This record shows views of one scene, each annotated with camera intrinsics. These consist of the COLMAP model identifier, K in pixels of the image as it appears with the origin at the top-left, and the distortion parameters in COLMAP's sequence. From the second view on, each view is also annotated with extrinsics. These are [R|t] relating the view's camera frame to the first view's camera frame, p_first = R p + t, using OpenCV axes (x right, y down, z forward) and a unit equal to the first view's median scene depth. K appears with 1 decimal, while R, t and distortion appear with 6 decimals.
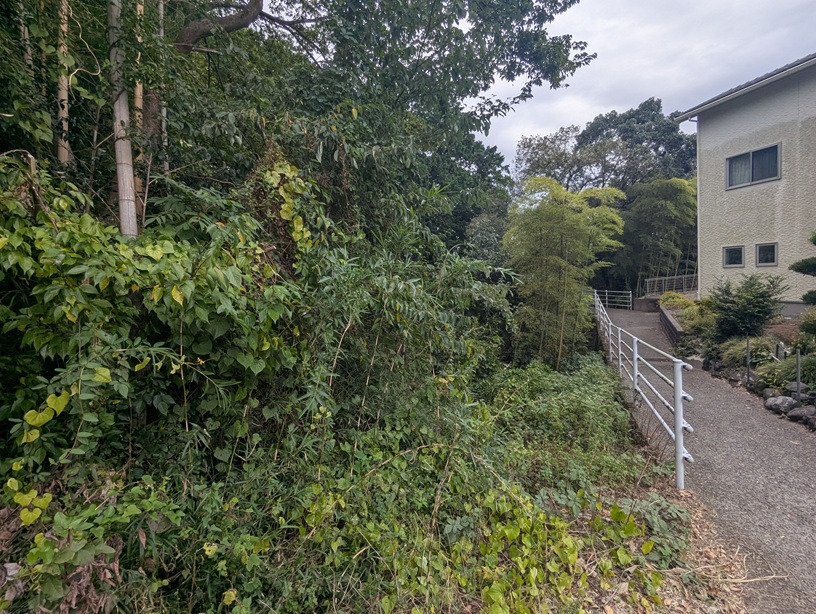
lens RADIAL K [[376.2, 0, 409.7], [0, 376.2, 307.8], [0, 0, 1]] dist [0.002154, 0.000347]
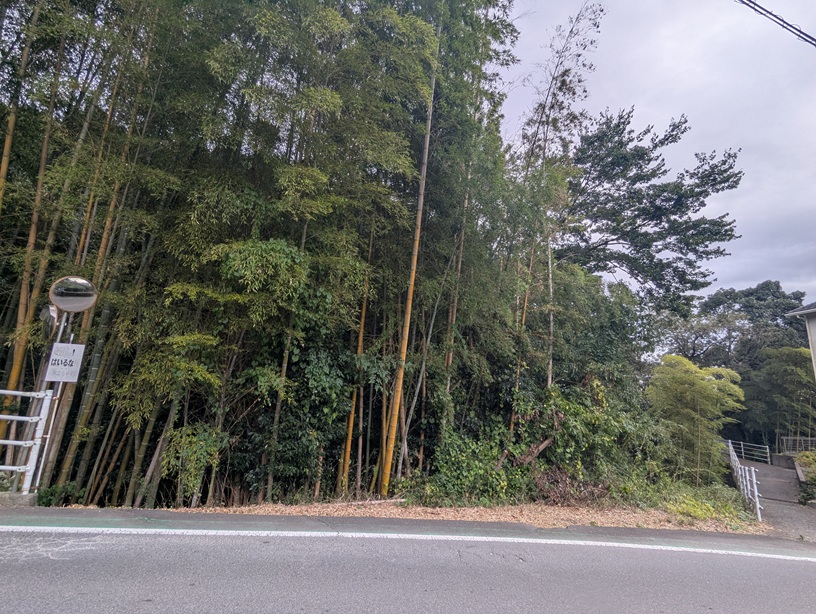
lens RADIAL K [[376.2, 0, 403.9], [0, 376.2, 307.1], [0, 0, 1]] dist [0.002154, 0.000347]
pose [[0.962094, 0.064659, -0.264943, -0.179489], [-0.139823, 0.951037, -0.275642, 0.022611], [0.234148, 0.302239, 0.924027, -0.413976]]
